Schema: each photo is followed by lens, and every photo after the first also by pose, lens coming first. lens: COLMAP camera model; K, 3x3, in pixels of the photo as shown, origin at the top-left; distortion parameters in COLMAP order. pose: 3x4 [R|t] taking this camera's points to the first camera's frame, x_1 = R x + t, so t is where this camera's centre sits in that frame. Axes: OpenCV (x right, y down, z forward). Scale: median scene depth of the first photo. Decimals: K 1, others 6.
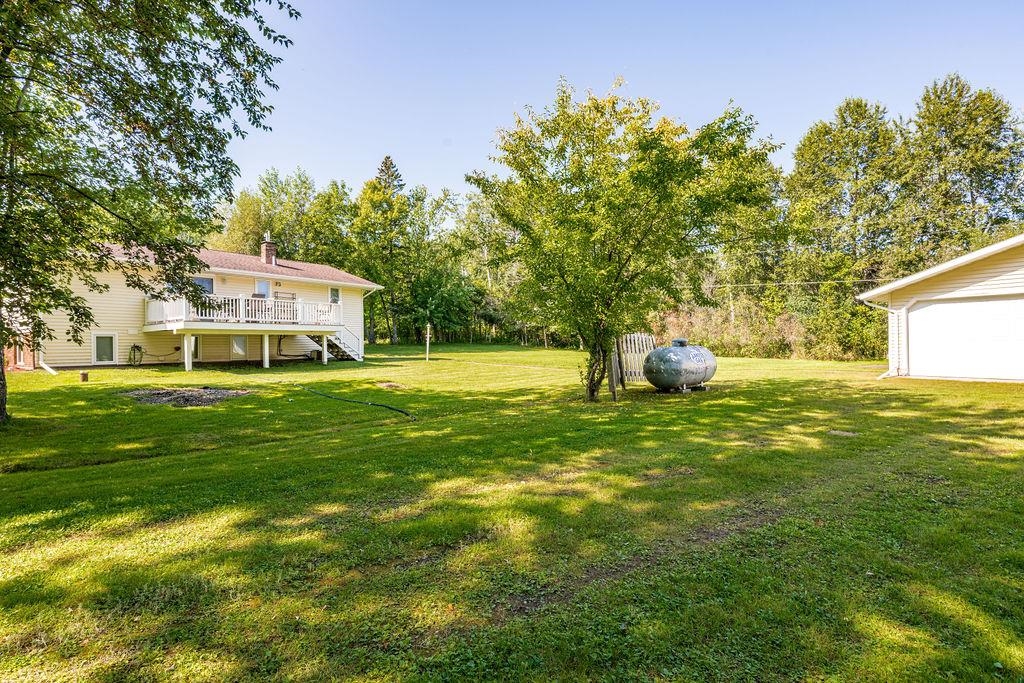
lens RADIAL K [[485.2, 0, 516.1], [0, 485.2, 341.4], [0, 0, 1]] dist [0.001949, 0.001718]
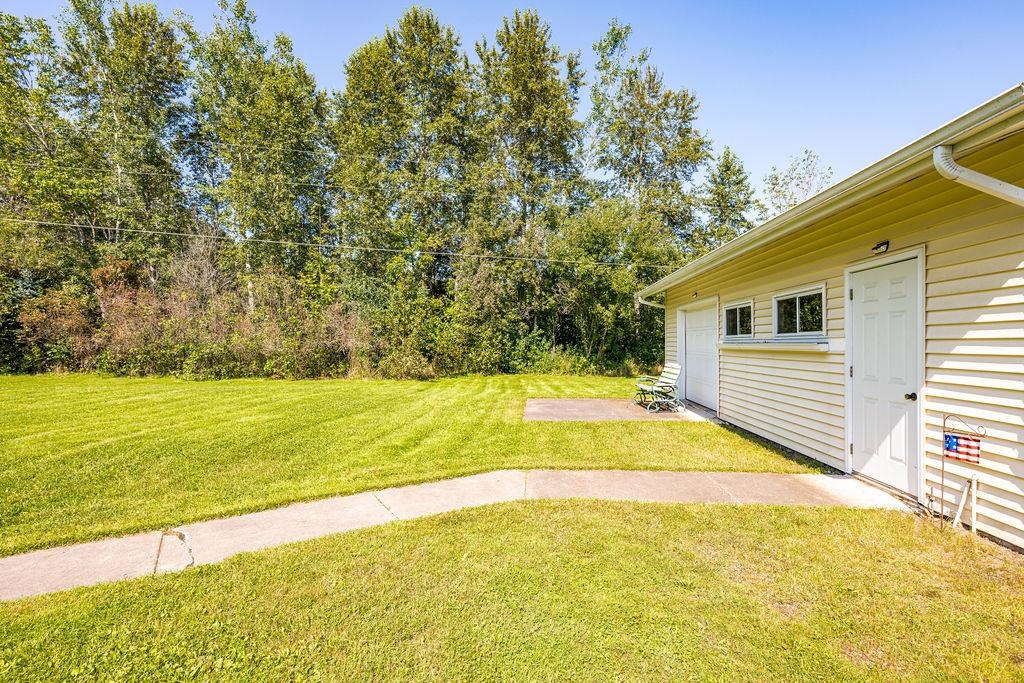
lens RADIAL K [[484.7, 0, 508.7], [0, 484.7, 345.7], [0, 0, 1]] dist [0.000692, 0.000858]
pose [[0.625653, 0.002585, 0.780097, 0.279414], [-0.005195, 0.999986, 0.000853, -0.006425], [-0.780084, -0.004586, 0.625657, 0.592754]]
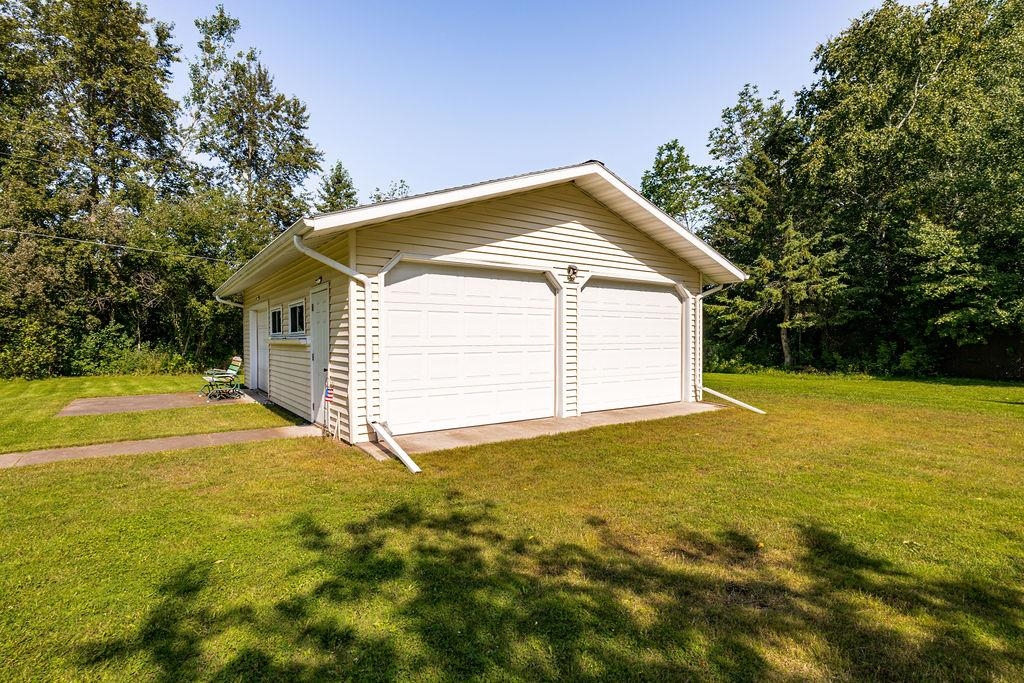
lens RADIAL K [[499.0, 0, 515.4], [0, 499.0, 343.0], [0, 0, 1]] dist [0.001251, 0.001574]
pose [[-0.015571, 0.001408, 0.999878, 0.203412], [-0.001401, 0.999998, -0.001430, -0.005173], [-0.999878, -0.001423, -0.015569, 0.485718]]
